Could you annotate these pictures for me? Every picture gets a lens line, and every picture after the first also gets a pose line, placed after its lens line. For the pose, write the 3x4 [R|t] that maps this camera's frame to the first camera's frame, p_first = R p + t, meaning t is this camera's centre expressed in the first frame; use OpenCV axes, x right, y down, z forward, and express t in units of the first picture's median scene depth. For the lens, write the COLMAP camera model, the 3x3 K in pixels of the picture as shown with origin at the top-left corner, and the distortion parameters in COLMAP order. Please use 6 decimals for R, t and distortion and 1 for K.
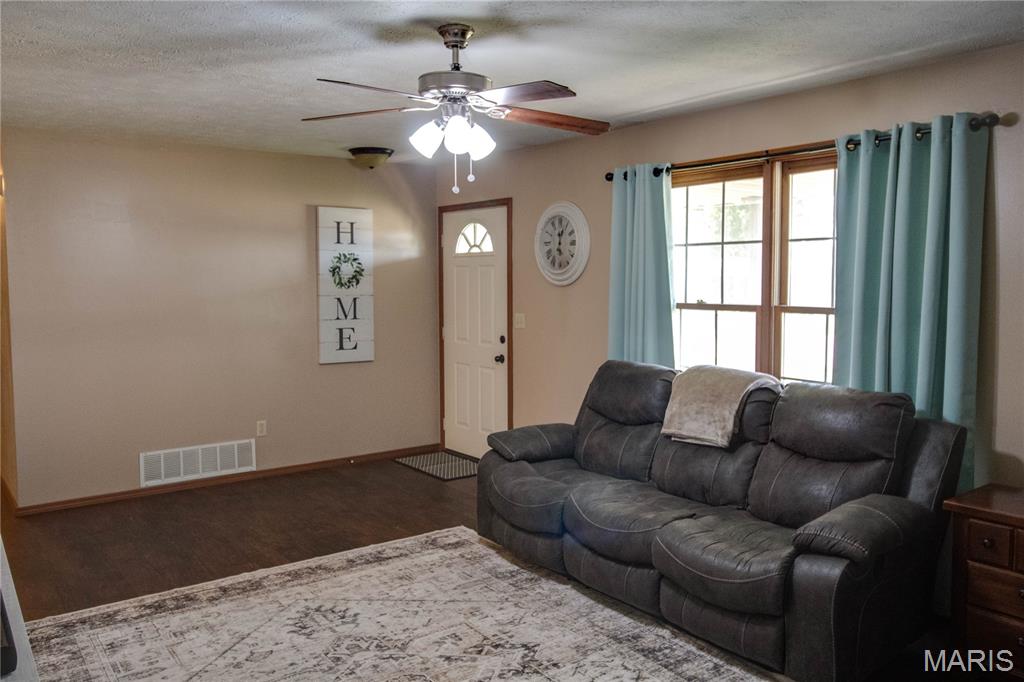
lens RADIAL K [[778.0, 0, 502.3], [0, 778.0, 336.1], [0, 0, 1]] dist [0.004687, 0.001730]
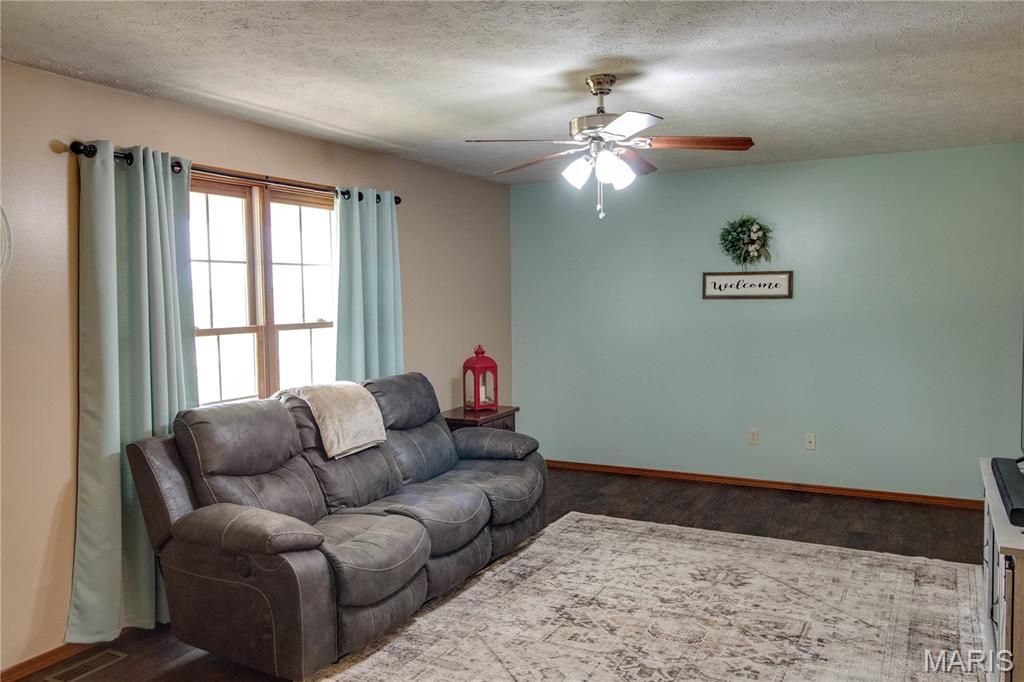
lens RADIAL K [[797.2, 0, 522.9], [0, 797.2, 326.7], [0, 0, 1]] dist [0.008677, -0.000309]
pose [[-0.446841, -0.028102, 0.894172, -0.970151], [0.081527, 0.994068, 0.071983, -0.108932], [-0.890891, 0.105064, -0.441899, 1.485133]]
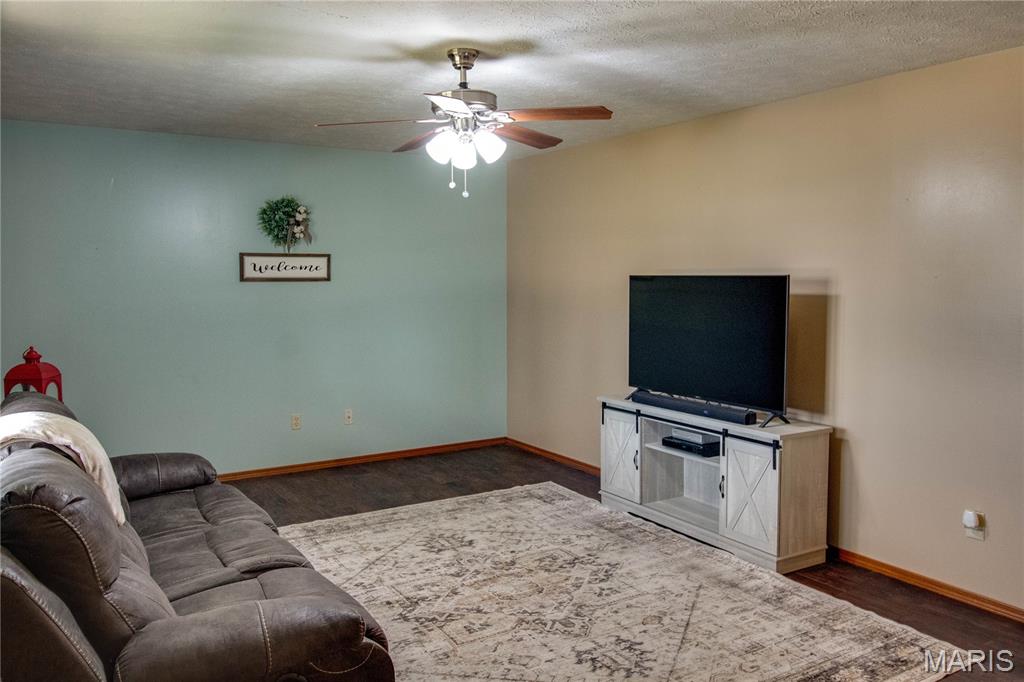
lens RADIAL K [[797.2, 0, 522.9], [0, 797.2, 326.7], [0, 0, 1]] dist [0.008677, -0.000309]
pose [[-0.998015, 0.001207, 0.062968, -0.193508], [0.010236, 0.989630, 0.143274, -0.148627], [-0.062142, 0.143634, -0.987678, 1.954195]]
